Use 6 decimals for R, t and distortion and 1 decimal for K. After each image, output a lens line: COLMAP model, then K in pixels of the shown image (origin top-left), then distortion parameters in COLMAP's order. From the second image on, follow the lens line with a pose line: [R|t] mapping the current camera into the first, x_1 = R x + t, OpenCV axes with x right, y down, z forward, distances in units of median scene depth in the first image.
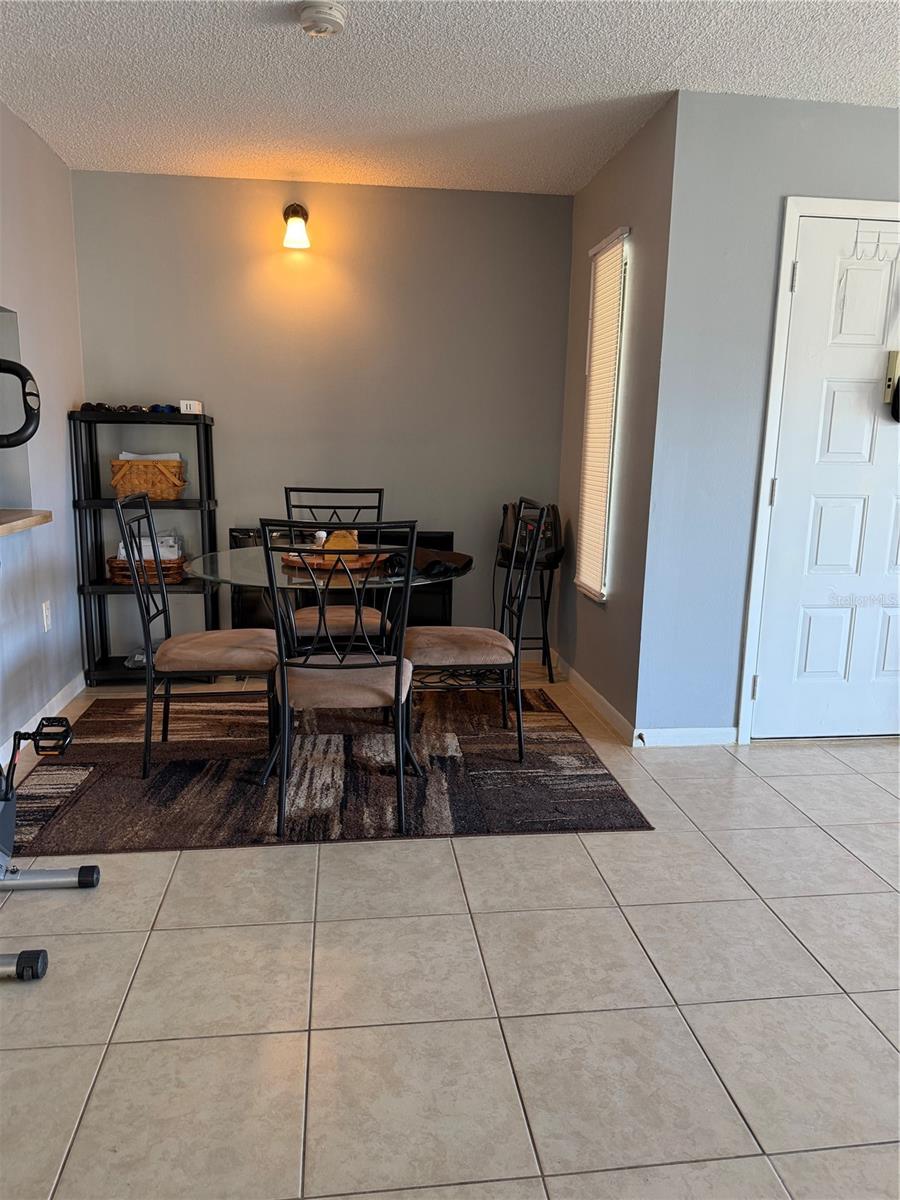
lens RADIAL K [[849.9, 0, 450.0], [0, 849.9, 600.0], [0, 0, 1]] dist [0.020850, -0.028131]
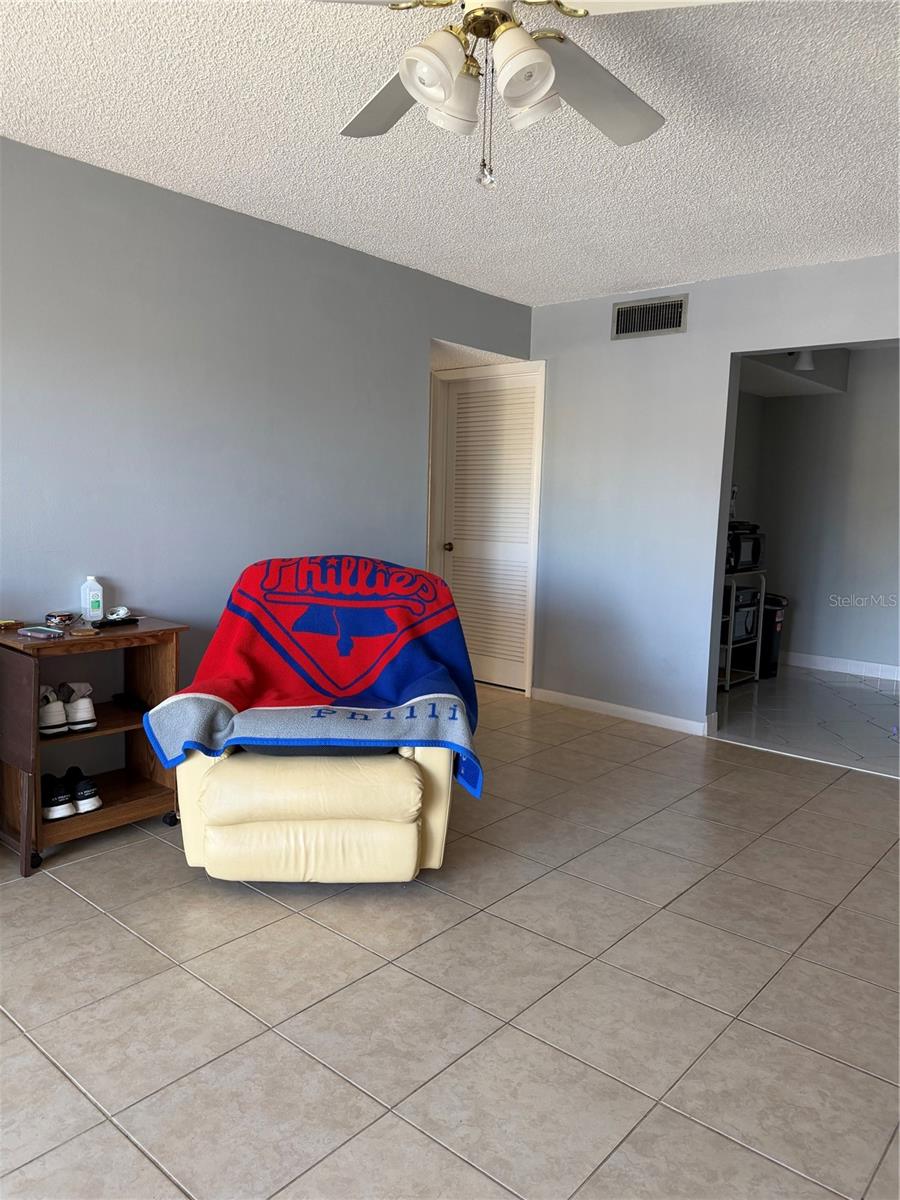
lens RADIAL K [[849.9, 0, 450.0], [0, 849.9, 600.0], [0, 0, 1]] dist [0.020850, -0.028131]
pose [[-0.747352, 0.041626, -0.663123, 1.524250], [-0.165975, 0.954699, 0.246985, -0.272135], [0.643364, 0.294647, -0.706587, 1.462407]]
